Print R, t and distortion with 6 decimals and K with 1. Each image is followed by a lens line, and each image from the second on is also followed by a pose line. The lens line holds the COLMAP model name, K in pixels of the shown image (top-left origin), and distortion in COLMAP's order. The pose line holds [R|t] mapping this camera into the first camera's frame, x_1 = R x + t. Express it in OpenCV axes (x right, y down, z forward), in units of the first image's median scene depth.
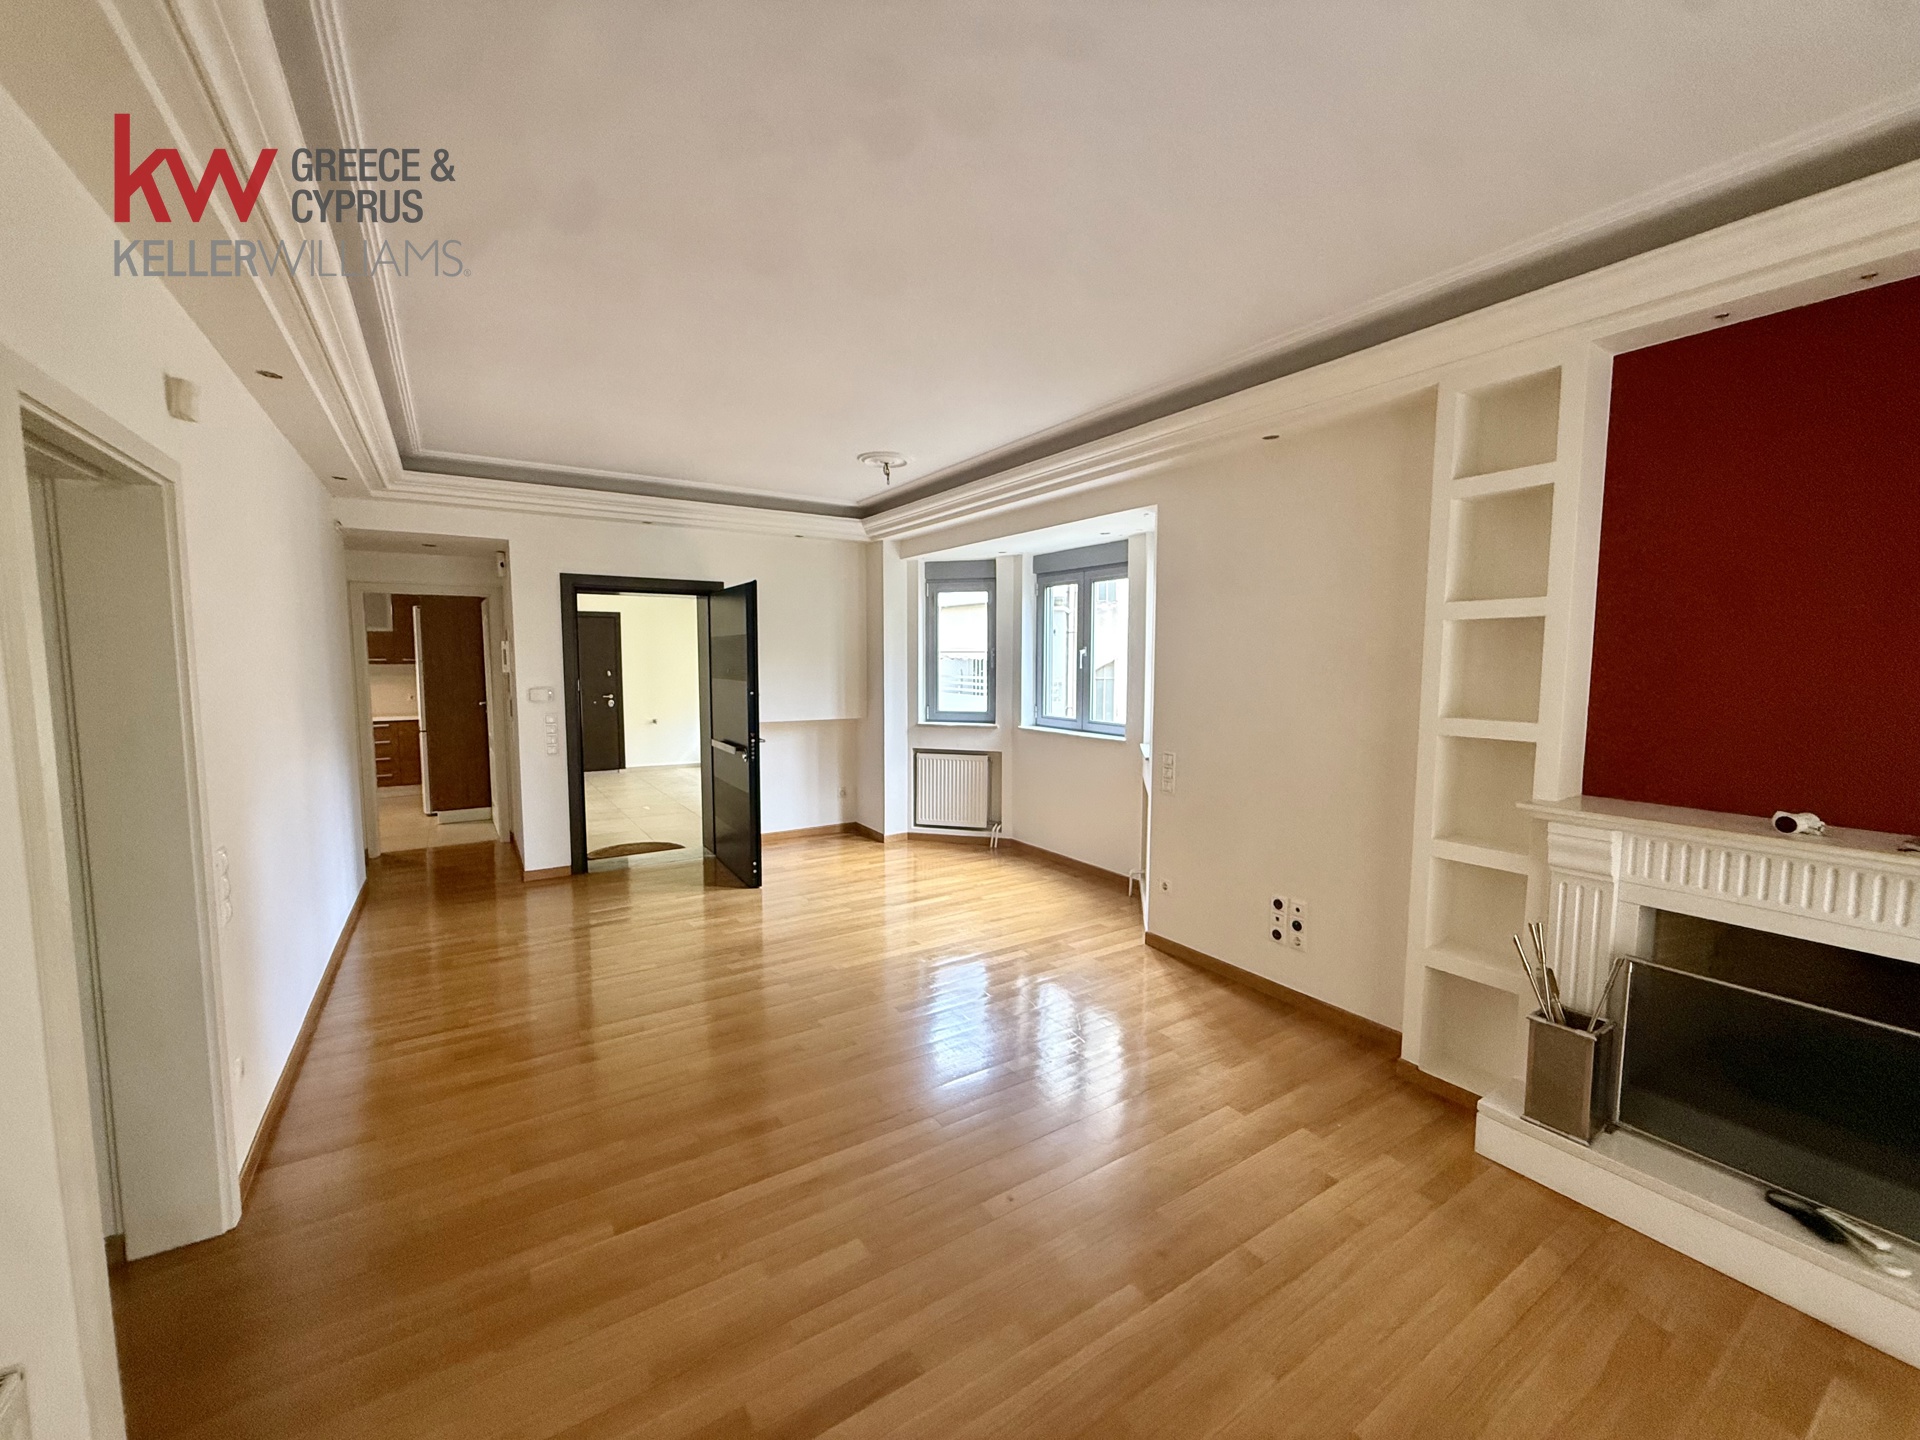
lens RADIAL K [[767.1, 0, 958.7], [0, 767.1, 722.4], [0, 0, 1]] dist [0.001701, -0.000421]
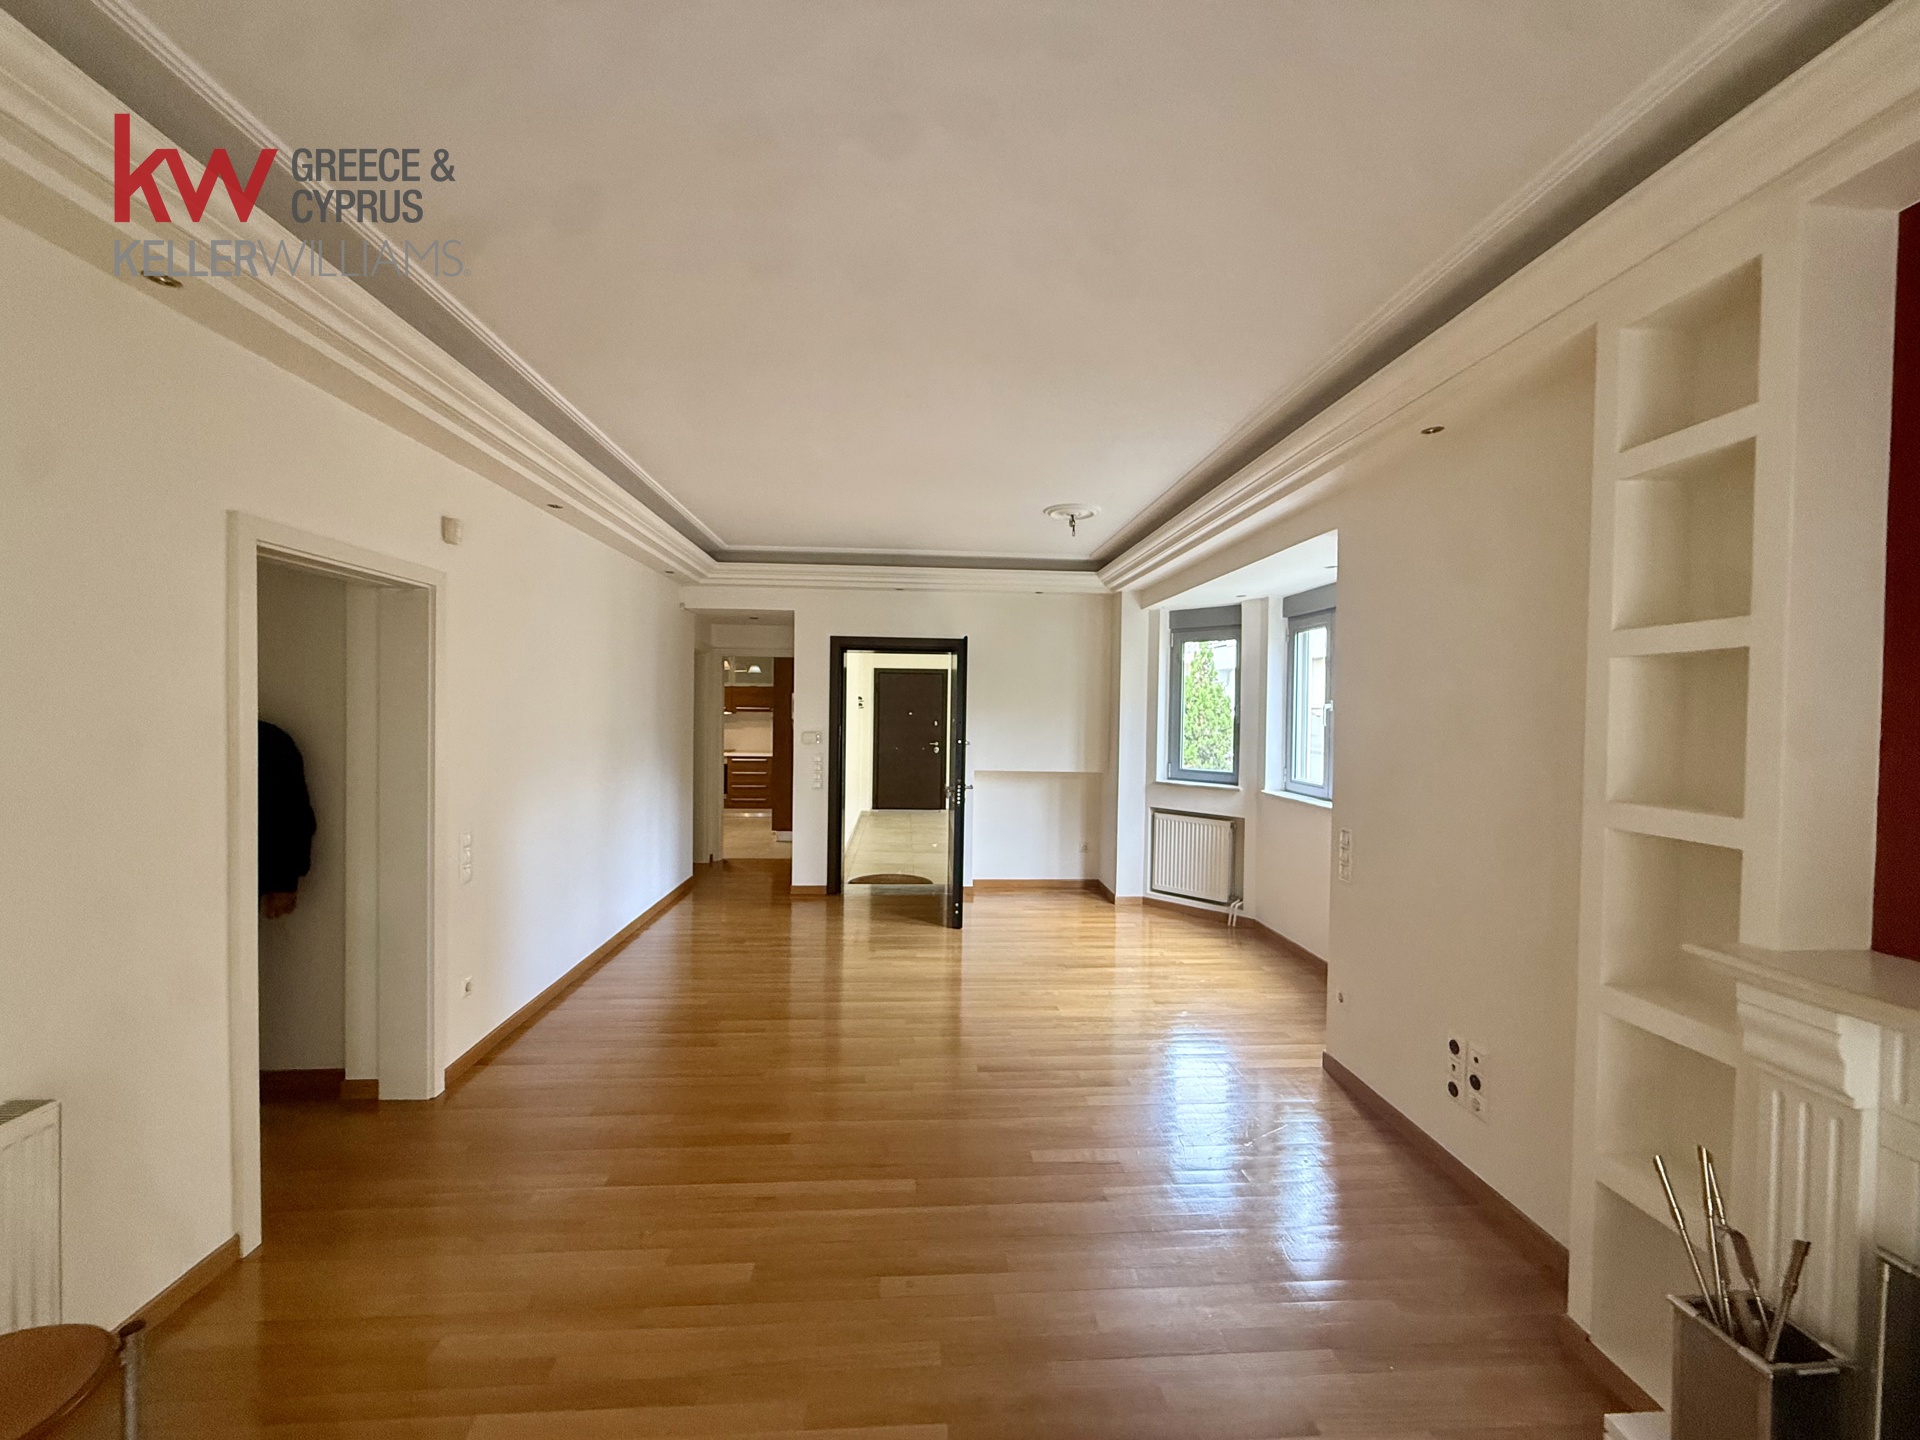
lens RADIAL K [[767.1, 0, 958.7], [0, 767.1, 722.4], [0, 0, 1]] dist [0.001701, -0.000421]
pose [[0.873111, 0.019147, -0.487145, 0.385015], [-0.054338, 0.996824, -0.058211, -0.004775], [0.484484, 0.077296, 0.871379, 0.113951]]
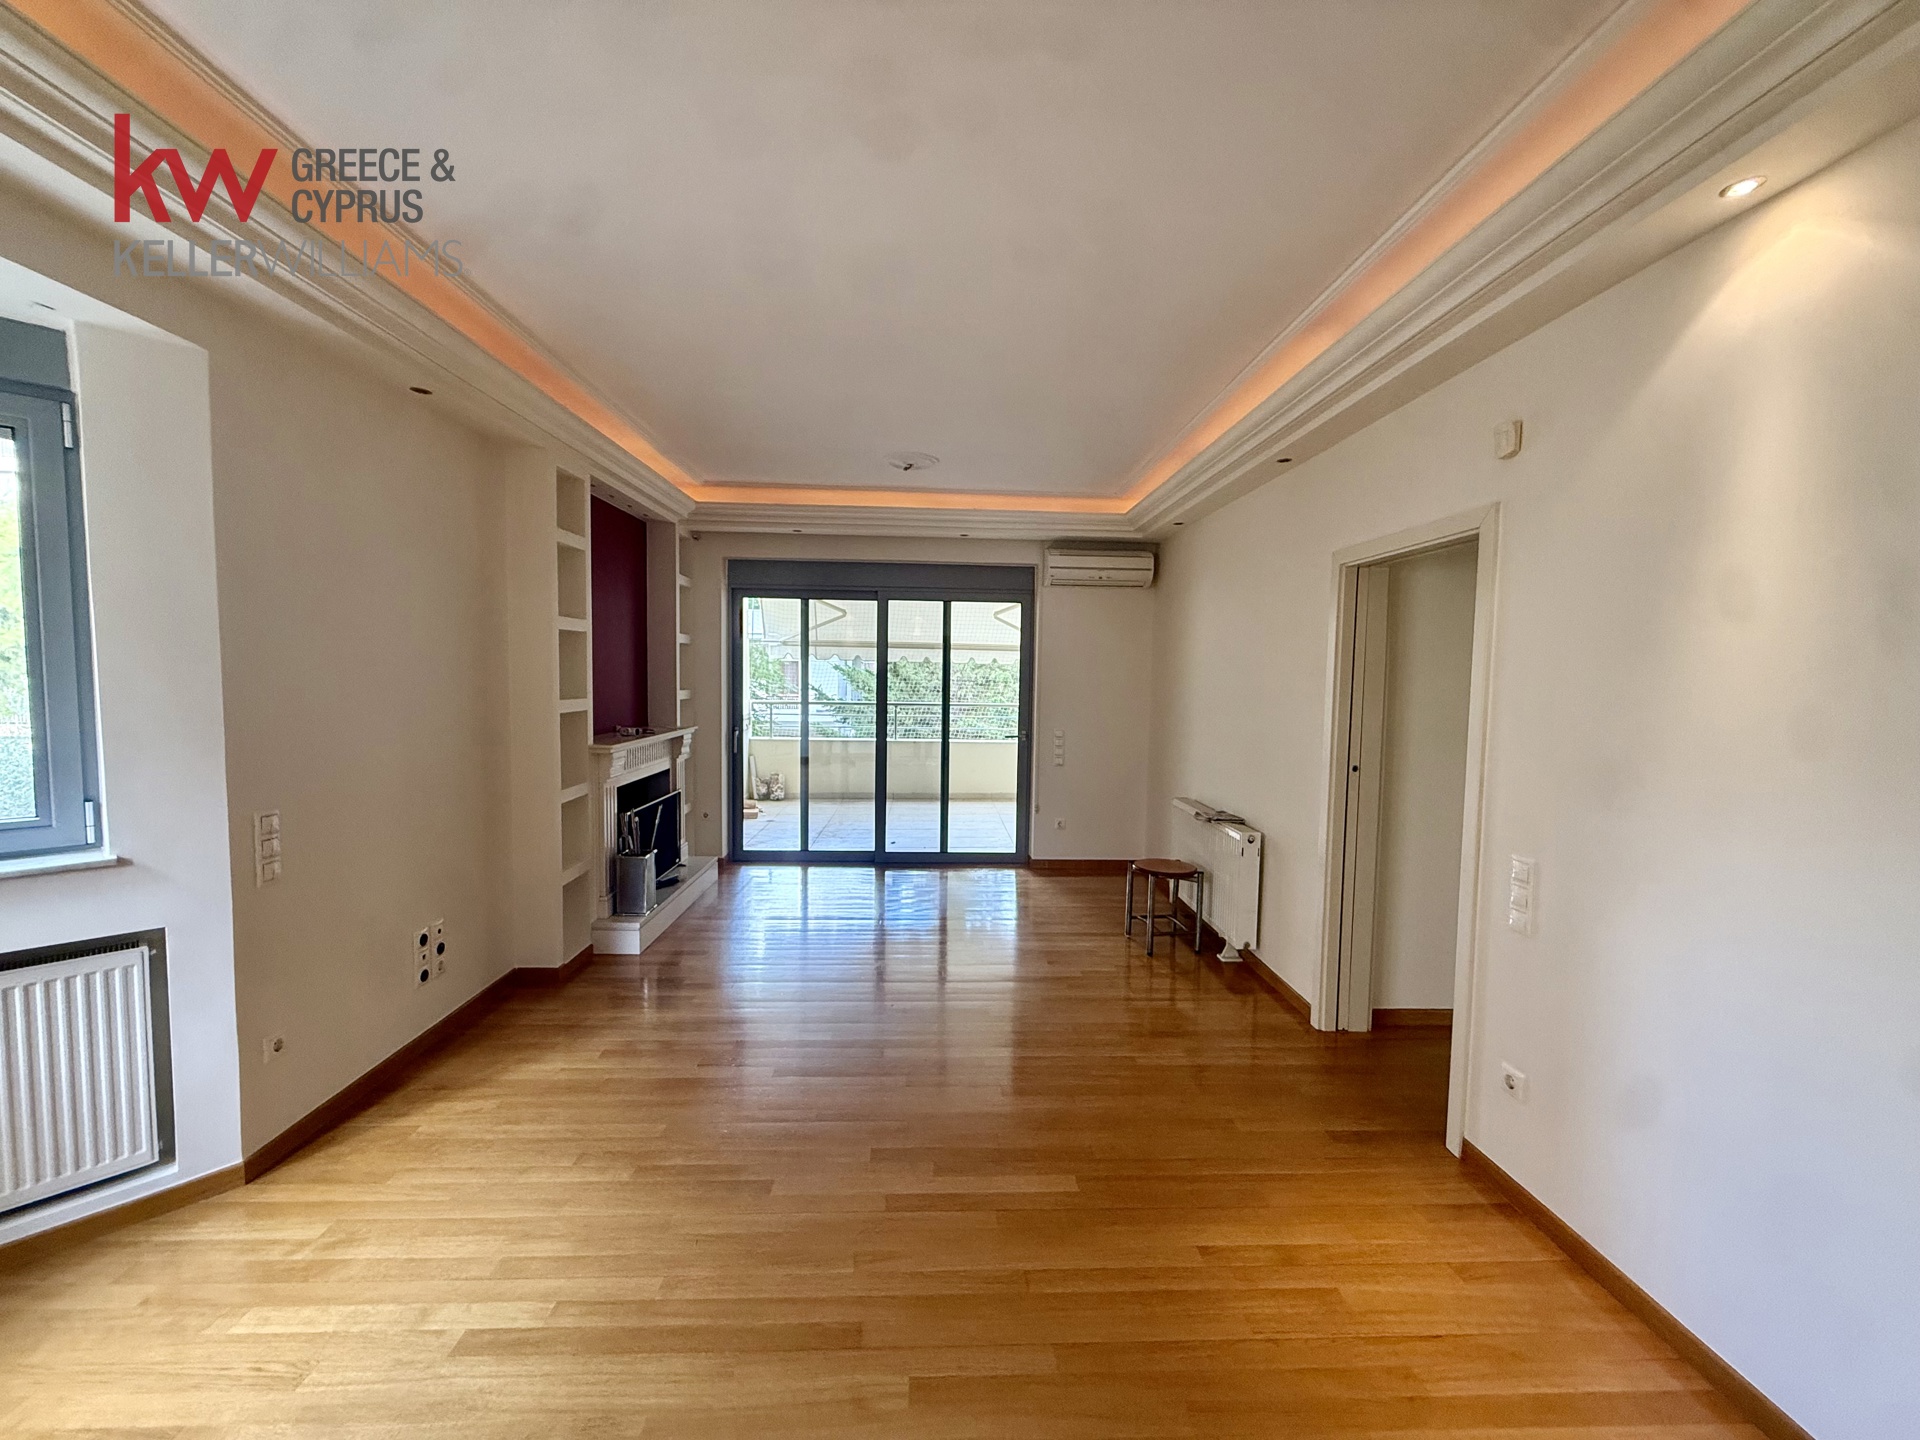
lens RADIAL K [[767.1, 0, 958.7], [0, 767.1, 722.4], [0, 0, 1]] dist [0.001701, -0.000421]
pose [[-0.855215, -0.047938, 0.516051, -0.569940], [0.028442, 0.989872, 0.139087, -0.114365], [-0.517492, 0.133627, -0.845190, 1.503677]]
